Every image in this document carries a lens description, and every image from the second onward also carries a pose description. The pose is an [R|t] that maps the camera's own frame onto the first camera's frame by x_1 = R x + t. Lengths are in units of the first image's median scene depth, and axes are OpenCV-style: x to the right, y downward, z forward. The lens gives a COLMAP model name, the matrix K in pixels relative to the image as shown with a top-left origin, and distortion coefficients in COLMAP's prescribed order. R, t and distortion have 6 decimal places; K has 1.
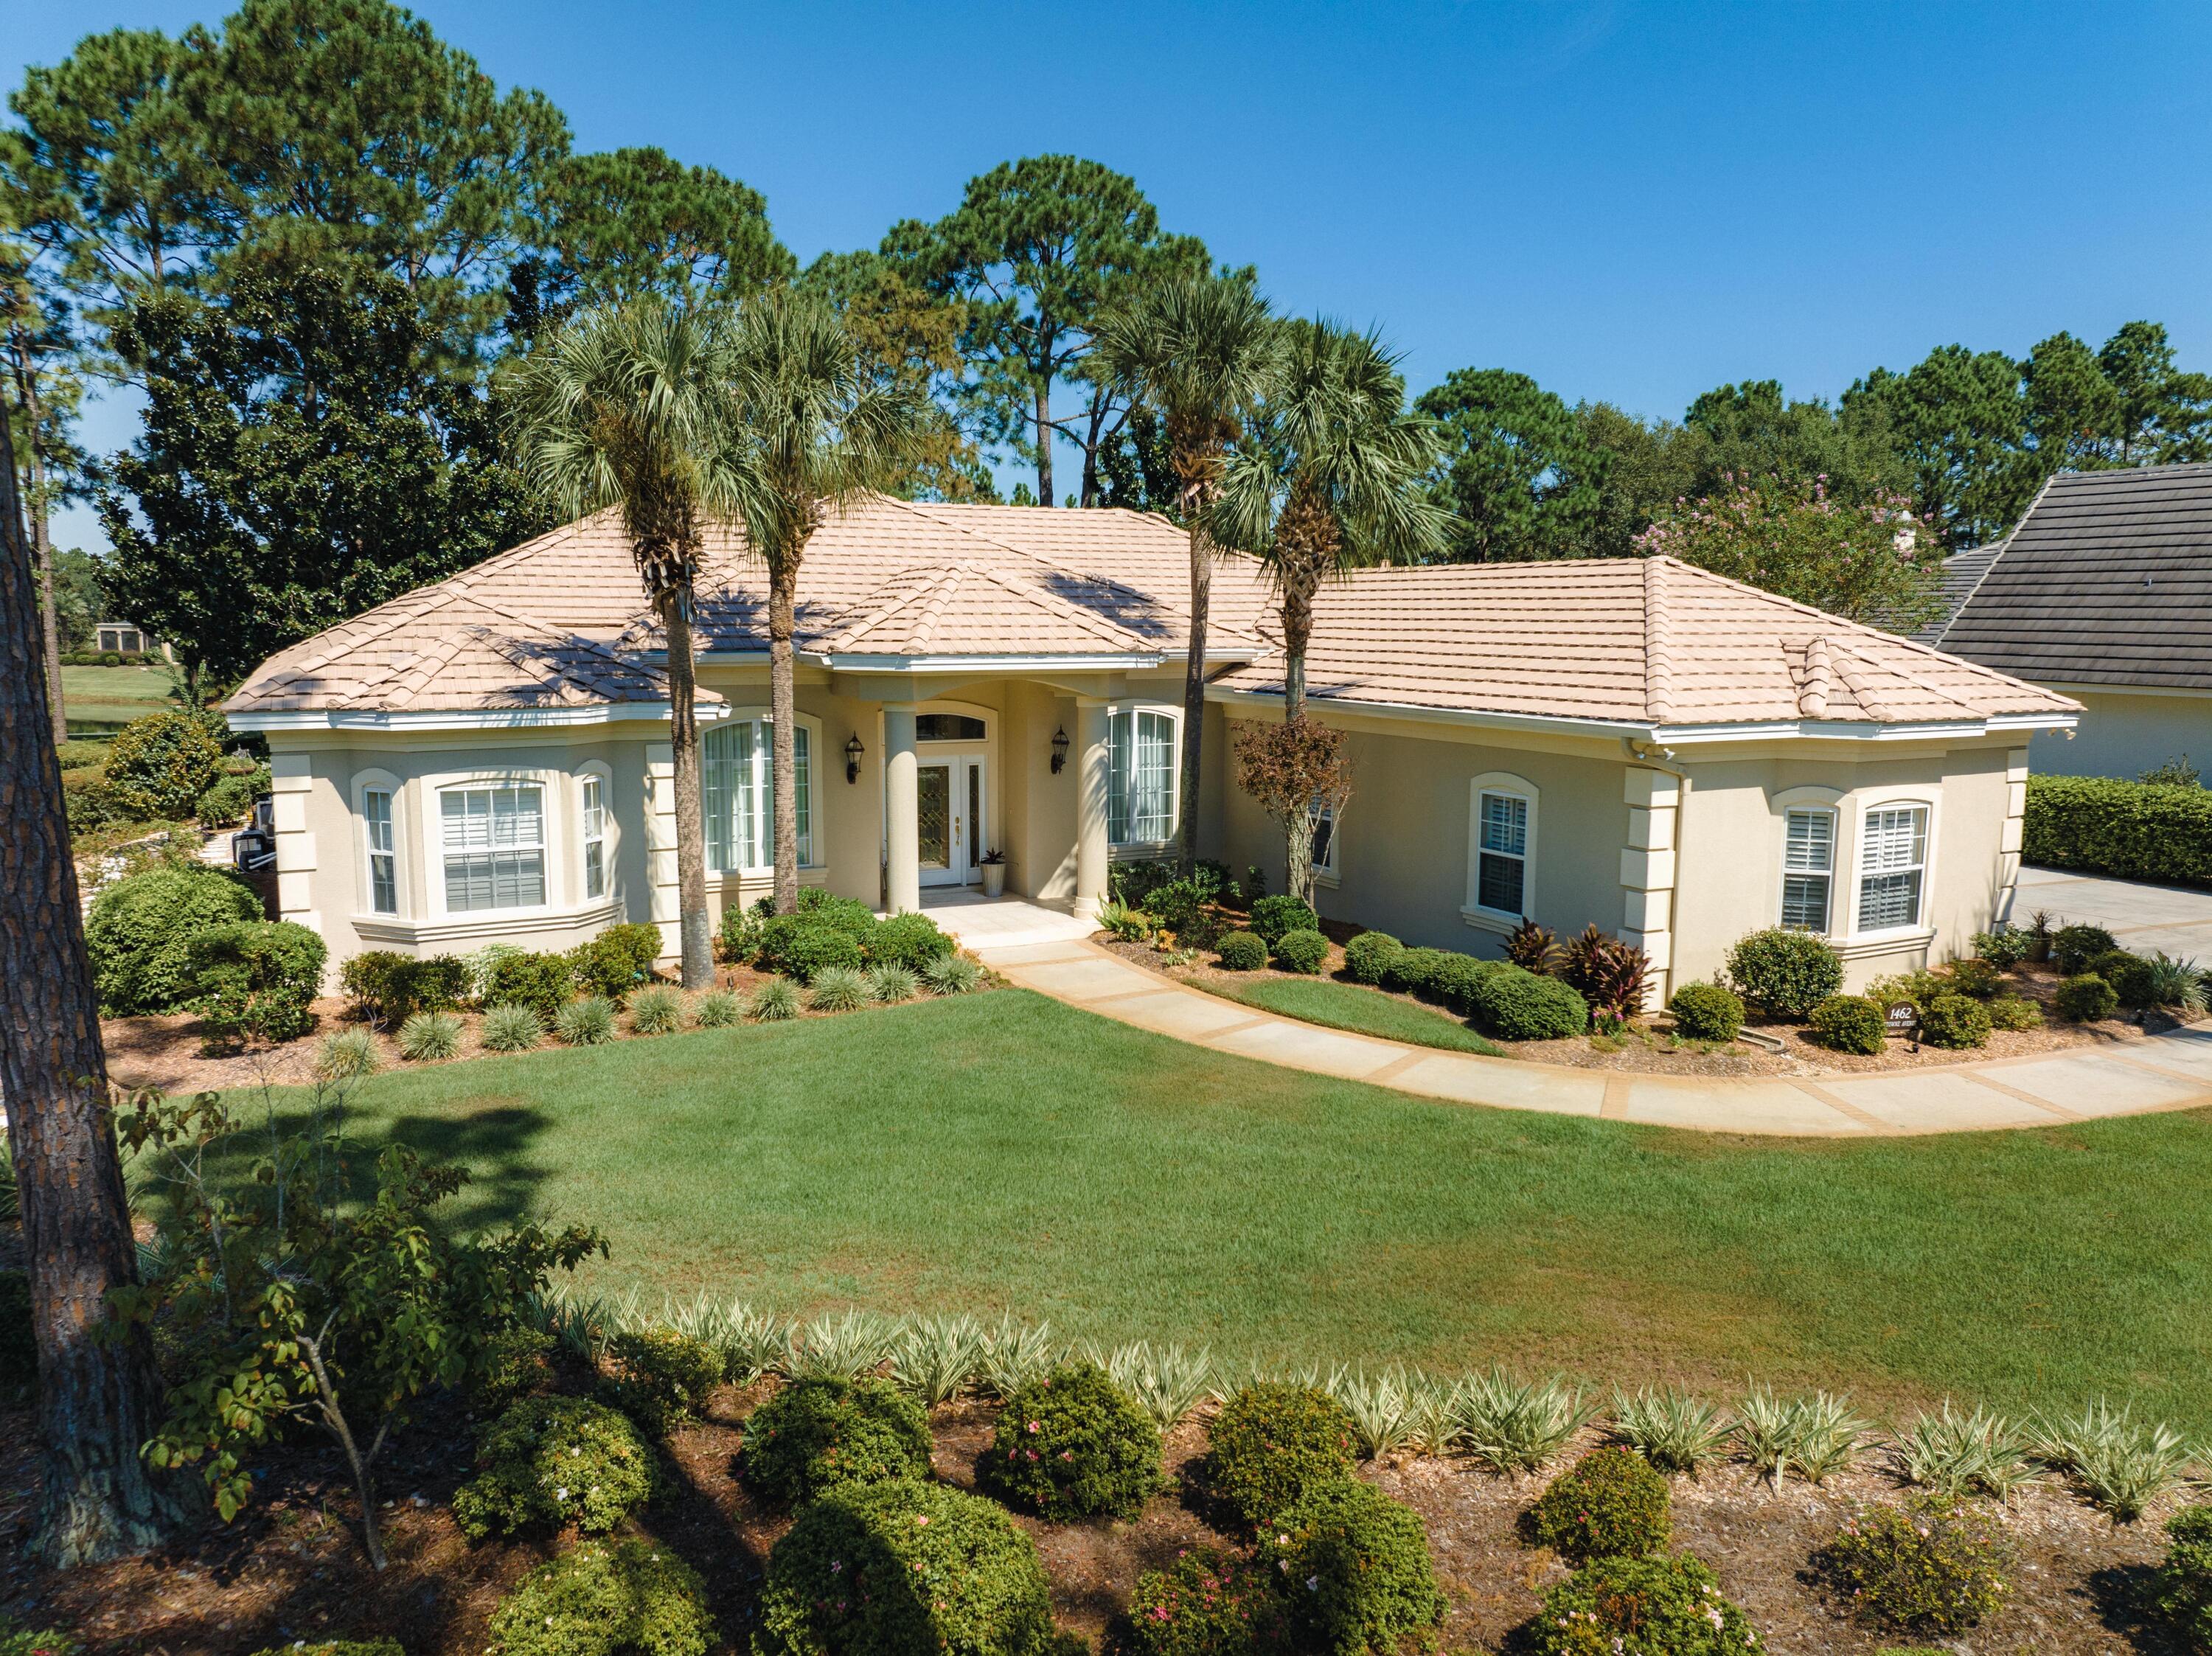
lens RADIAL K [[1554.0, 0, 1104.6], [0, 1554.0, 827.6], [0, 0, 1]] dist [-0.027053, -0.004622]
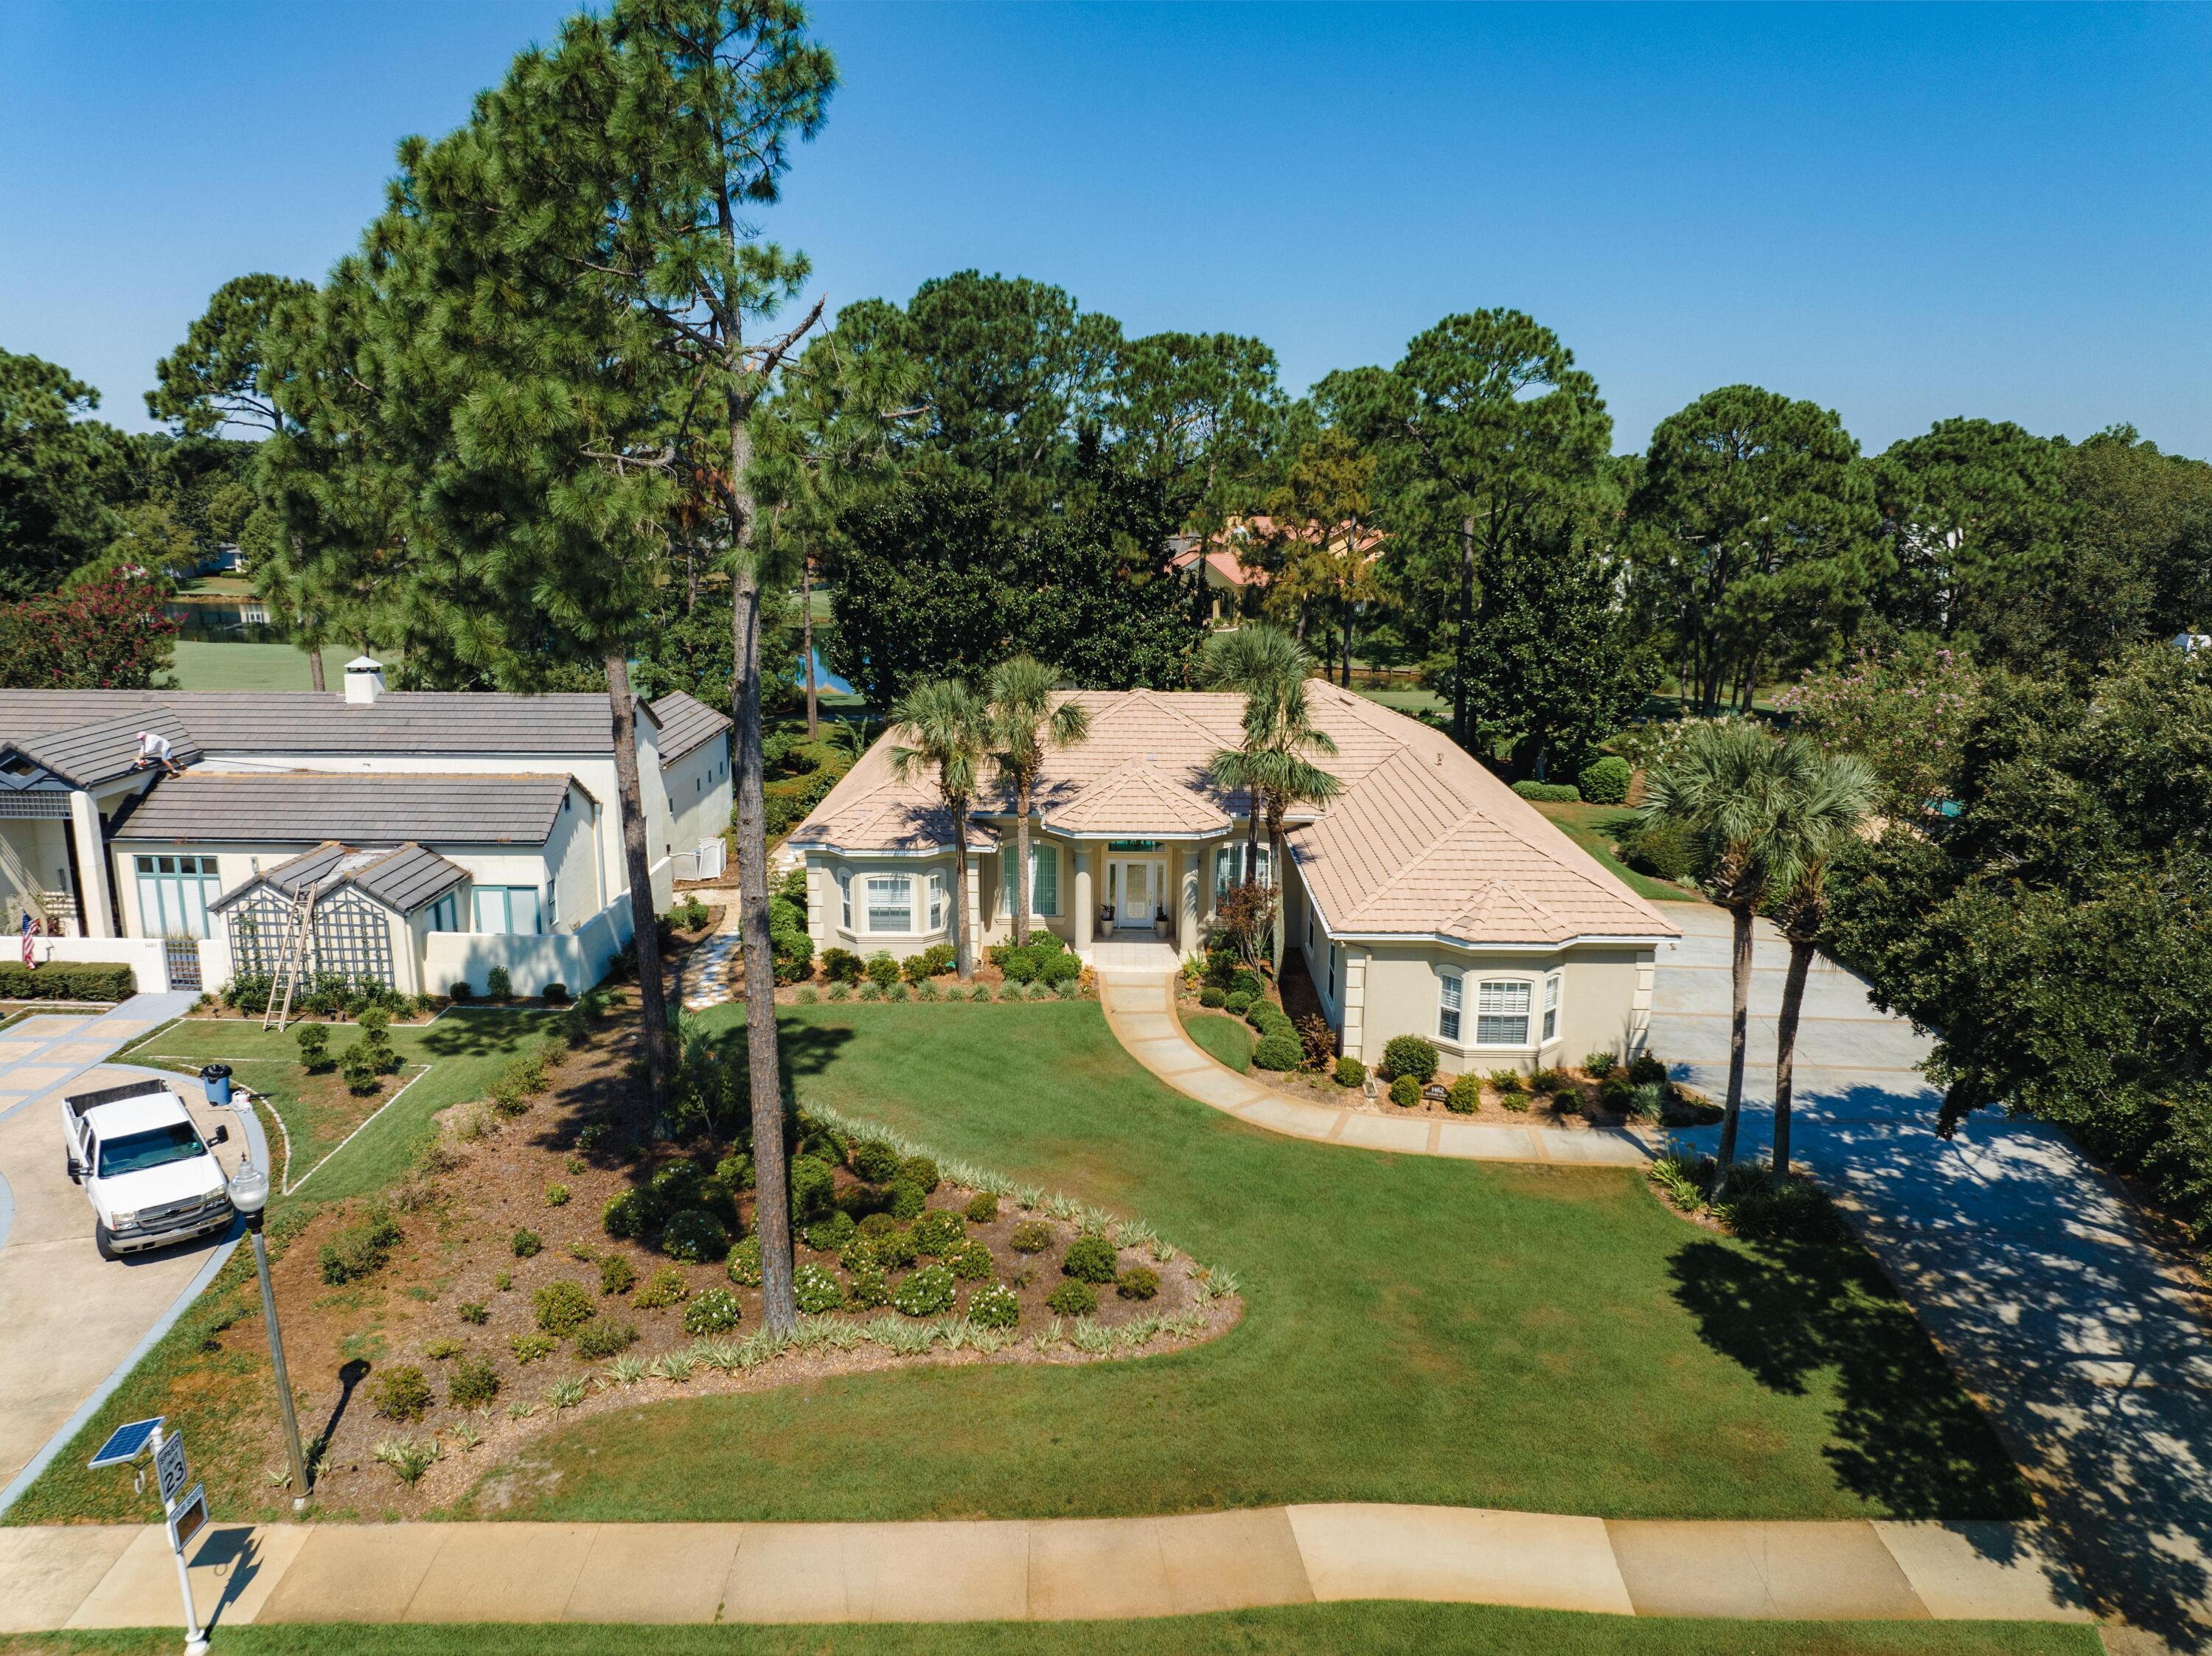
lens RADIAL K [[1554.0, 0, 1106.2], [0, 1554.0, 827.7], [0, 0, 1]] dist [-0.027053, -0.004622]
pose [[0.885254, 0.104234, -0.453277, 0.911071], [-0.064725, 0.992690, 0.101868, -0.354797], [0.460582, -0.060841, 0.885530, -0.865553]]
